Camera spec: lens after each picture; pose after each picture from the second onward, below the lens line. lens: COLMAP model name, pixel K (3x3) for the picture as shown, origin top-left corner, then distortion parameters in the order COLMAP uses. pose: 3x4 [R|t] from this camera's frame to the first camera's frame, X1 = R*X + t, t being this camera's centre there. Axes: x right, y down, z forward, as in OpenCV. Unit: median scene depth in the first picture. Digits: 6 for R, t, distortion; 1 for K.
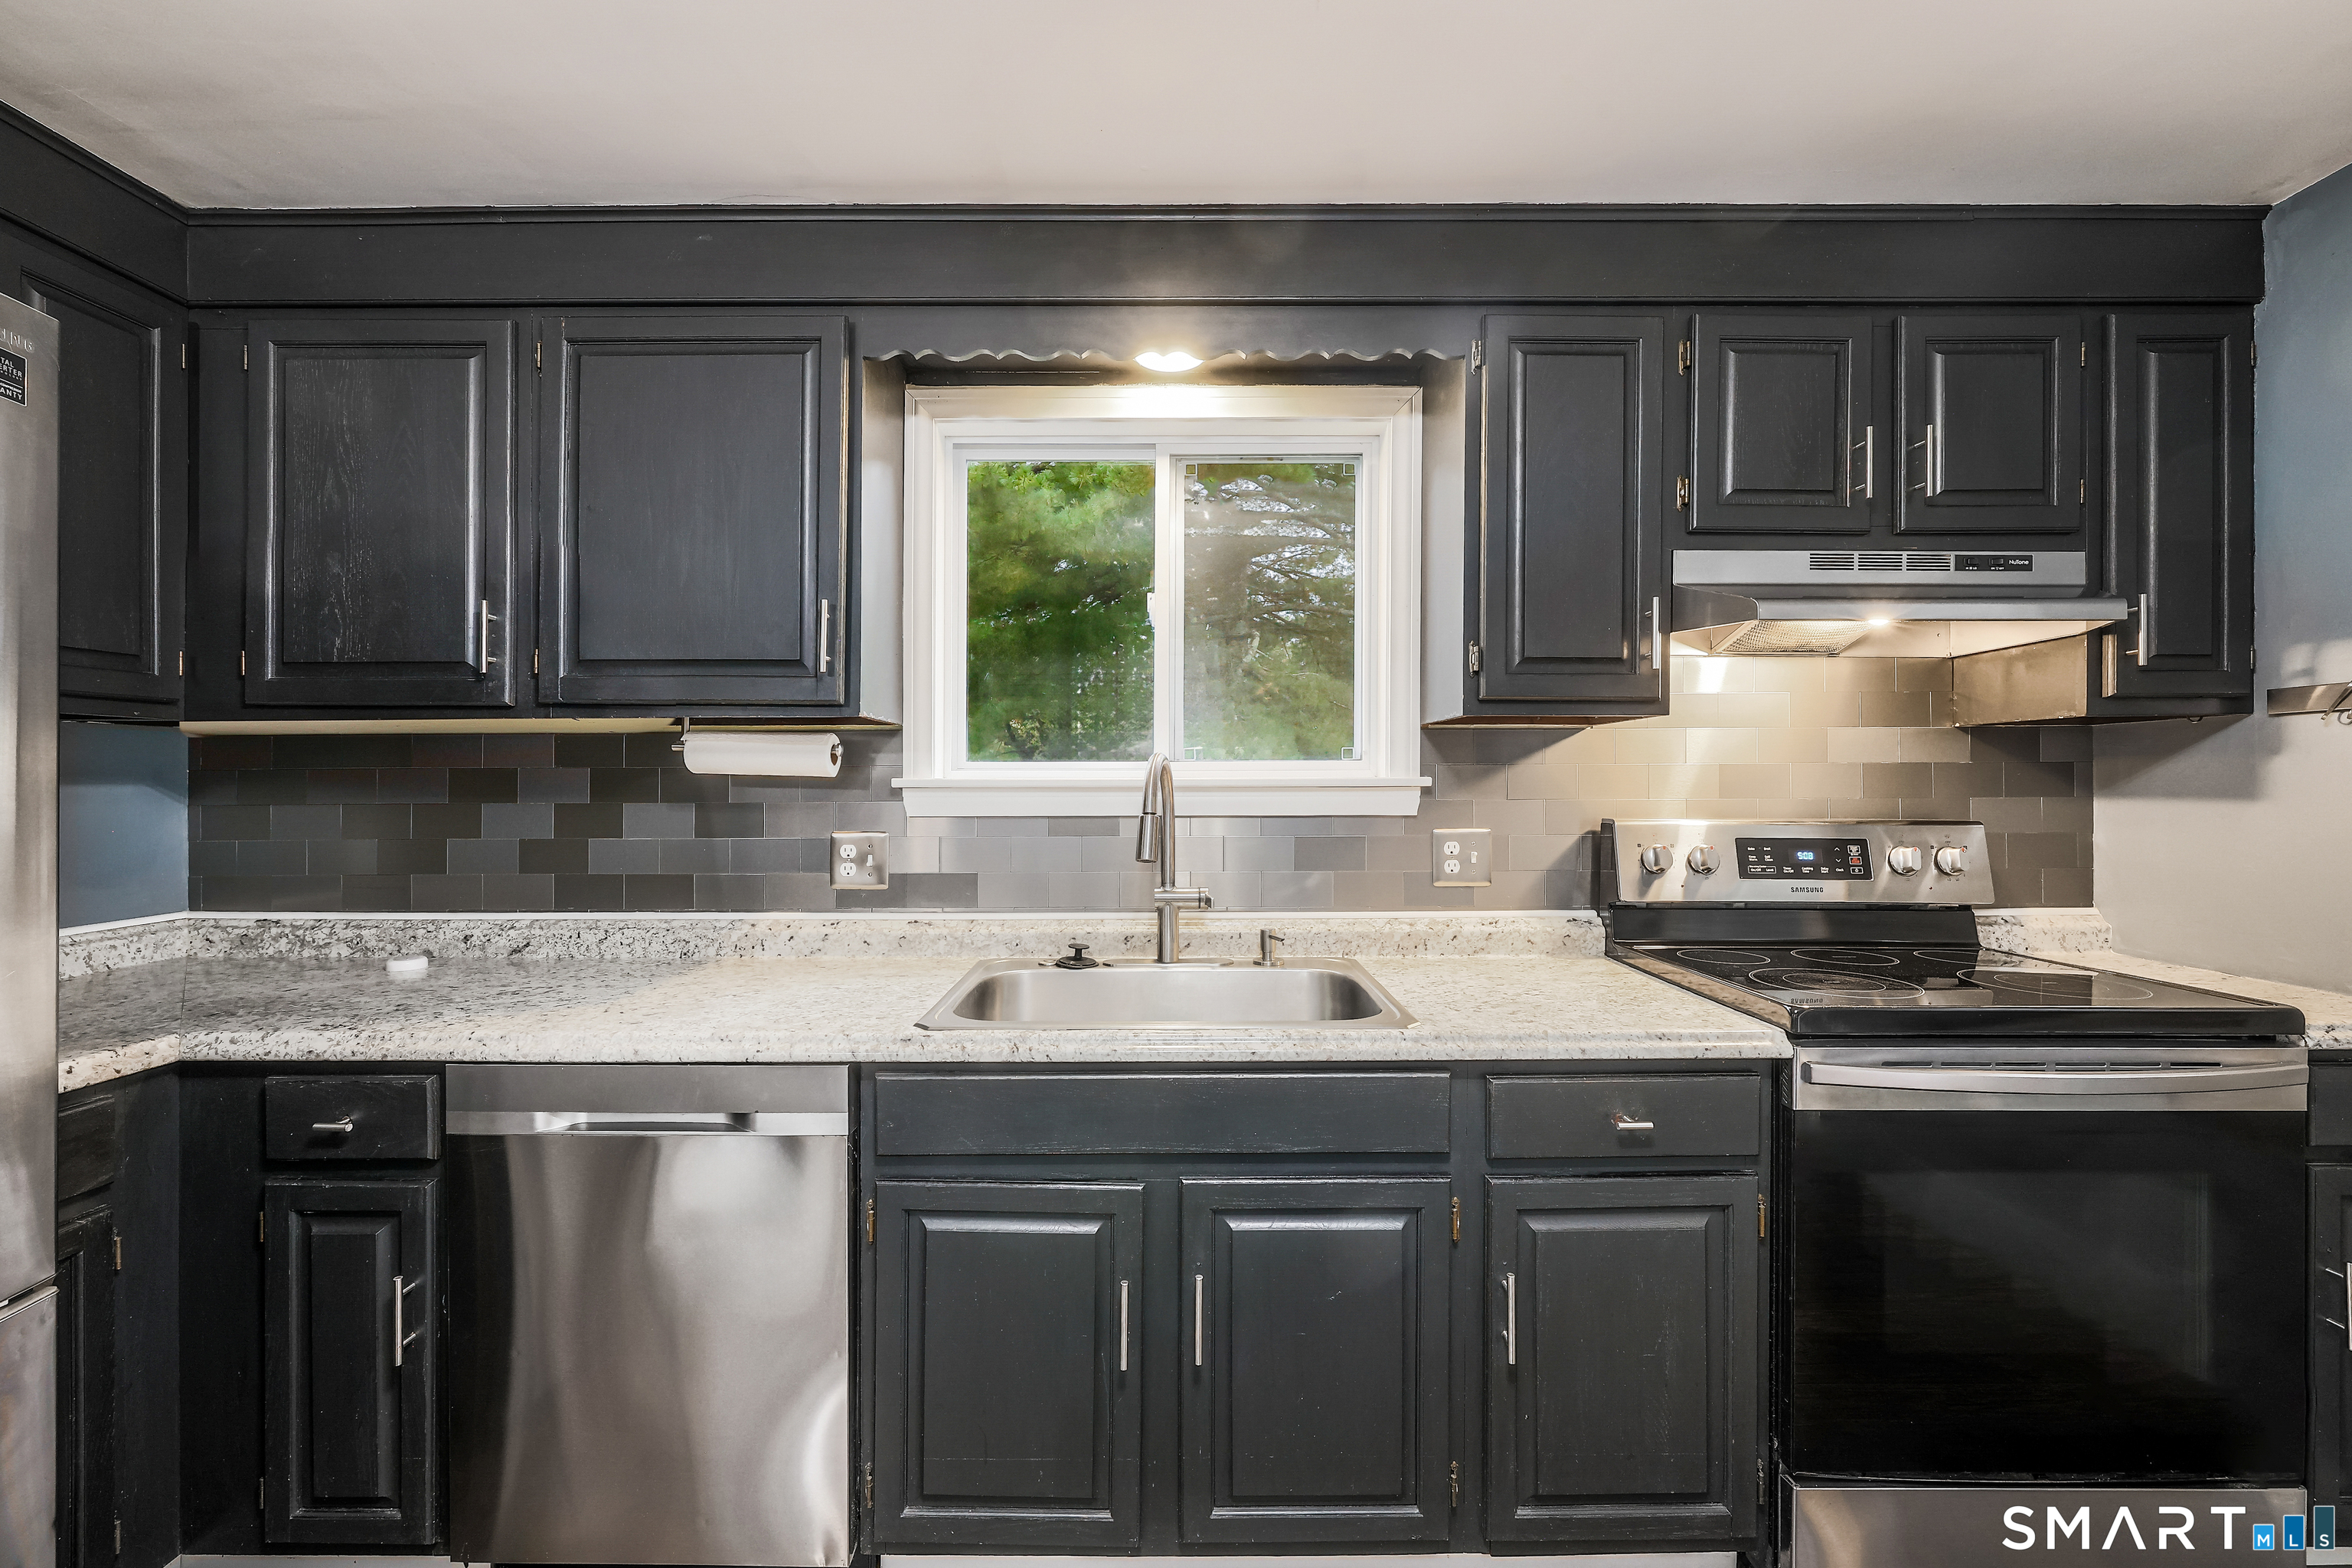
lens RADIAL K [[957.4, 0, 1176.2], [0, 957.4, 779.5], [0, 0, 1]] dist [0.001376, -0.000570]
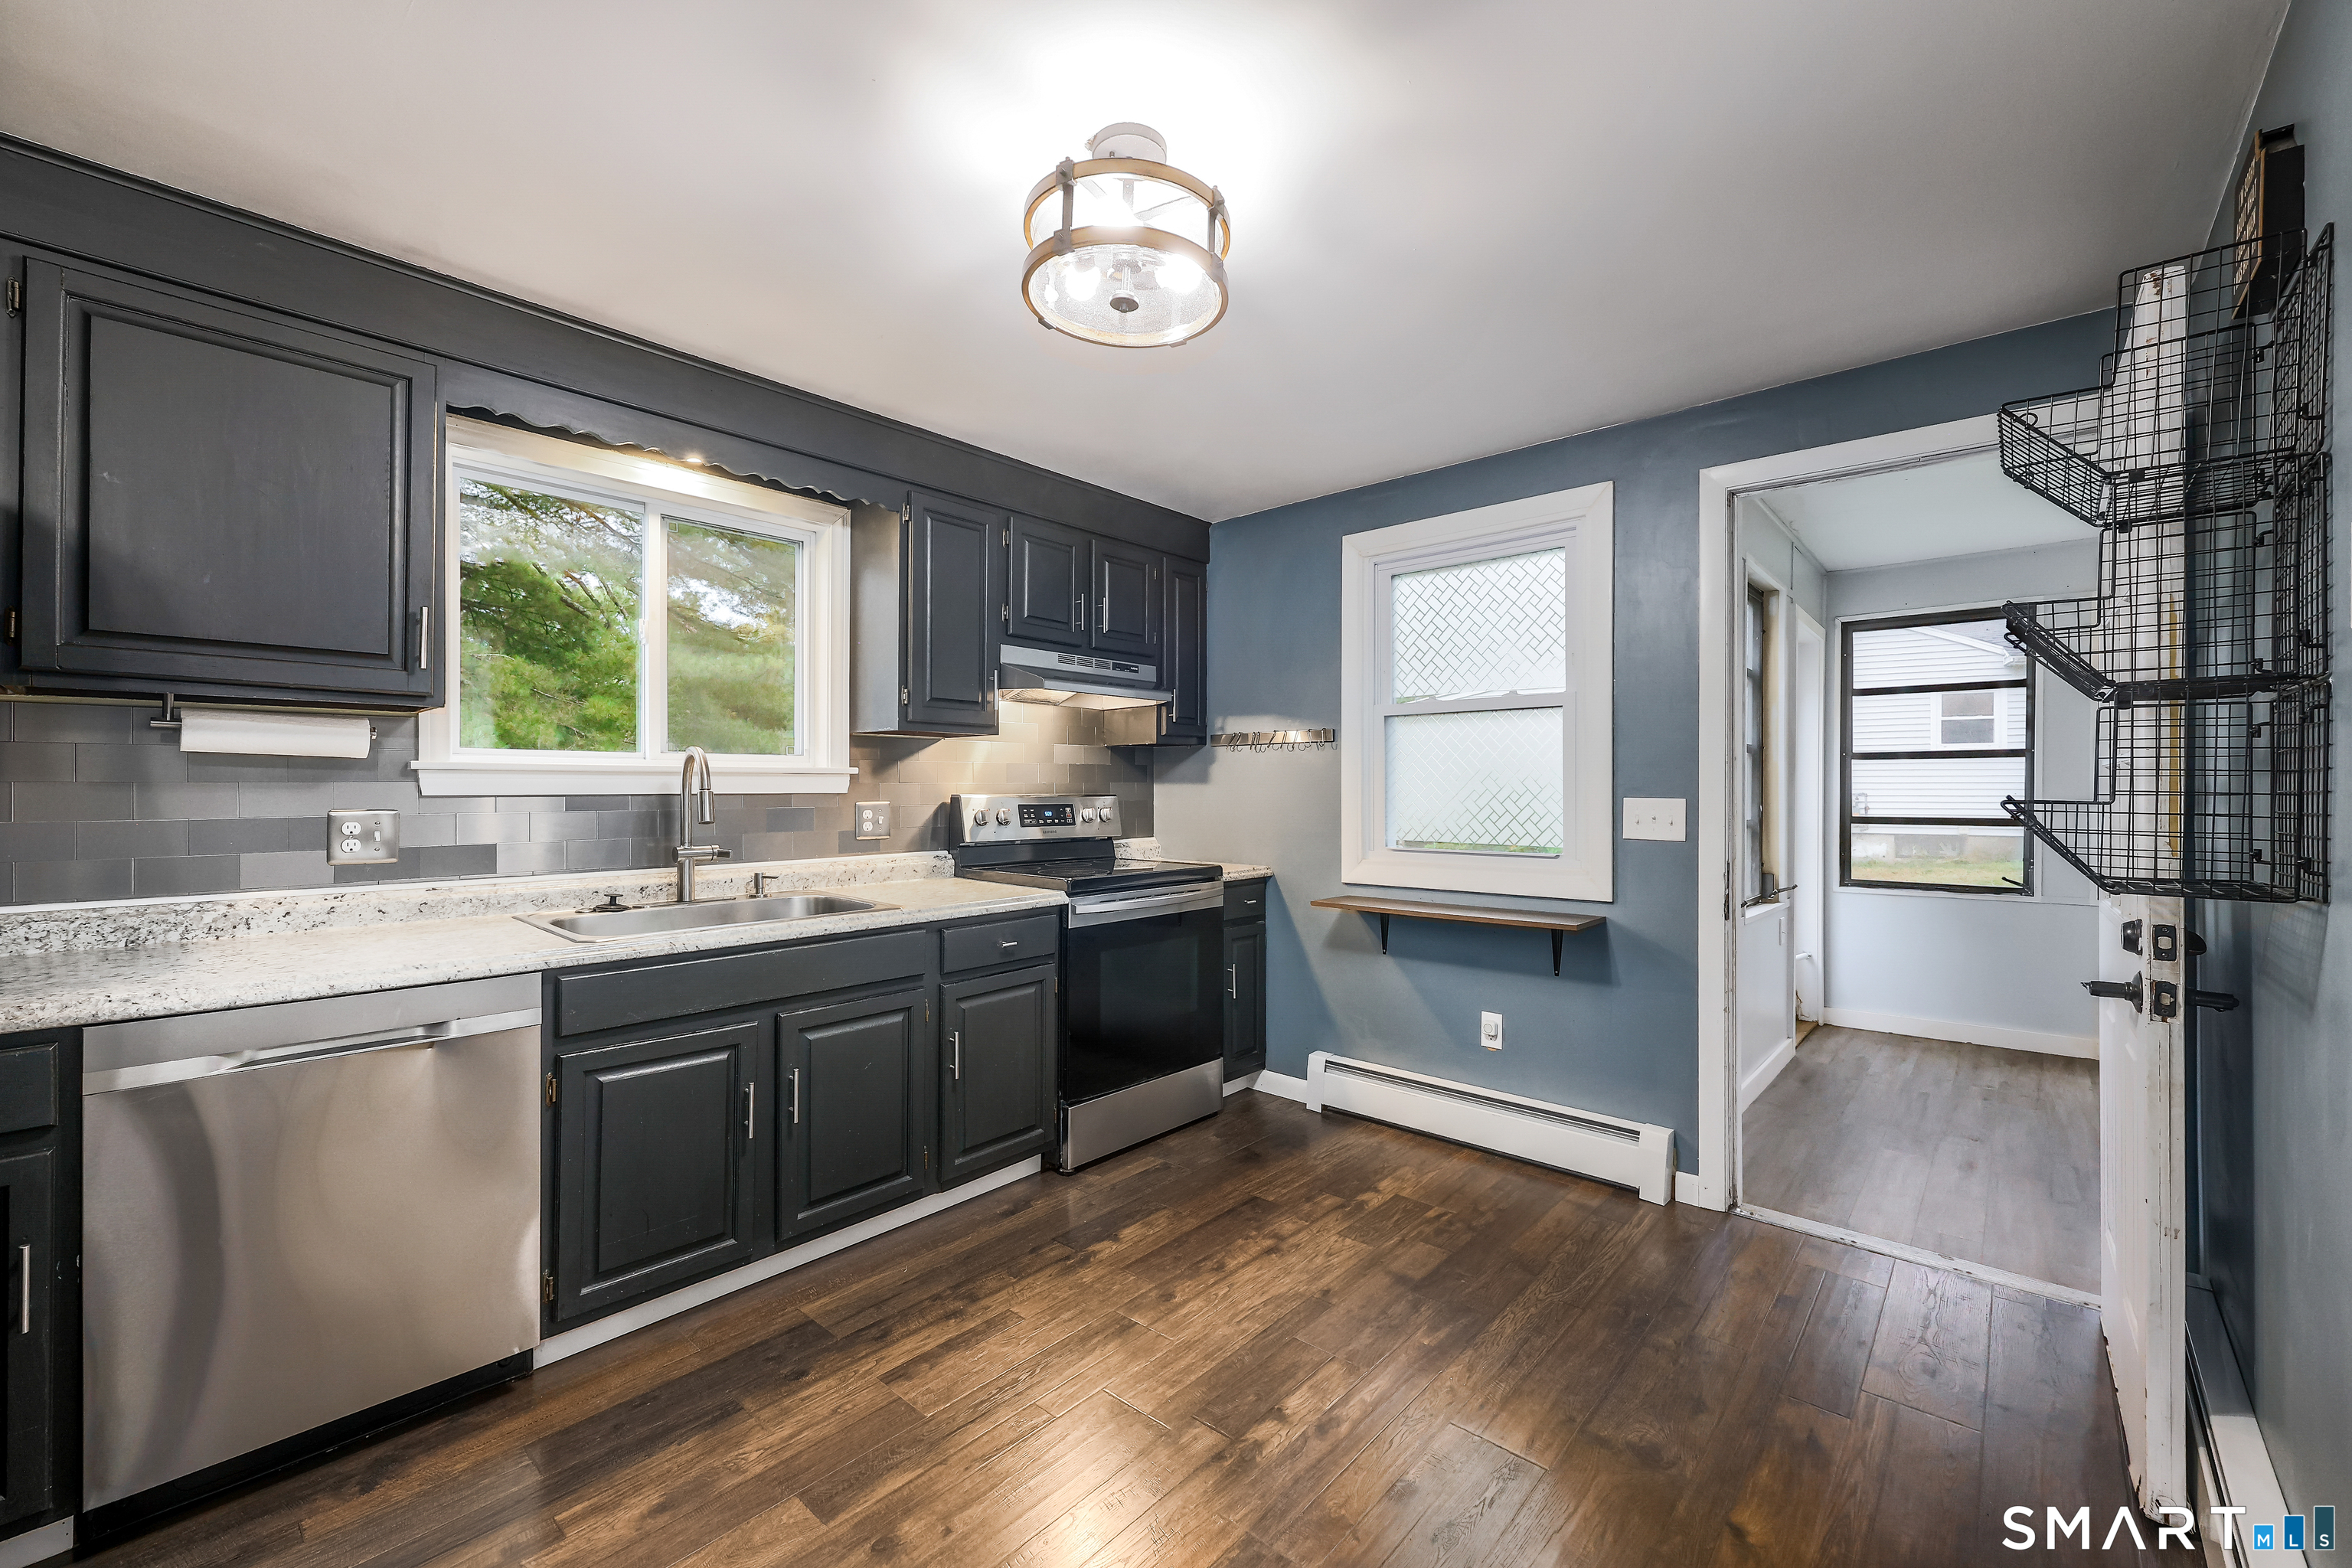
lens RADIAL K [[957.4, 0, 1176.2], [0, 957.4, 779.5], [0, 0, 1]] dist [0.001376, -0.000570]
pose [[0.665111, 0.007916, 0.746703, -0.573977], [-0.003571, 0.999966, -0.007420, 0.027310], [-0.746736, 0.002269, 0.665116, -0.424780]]
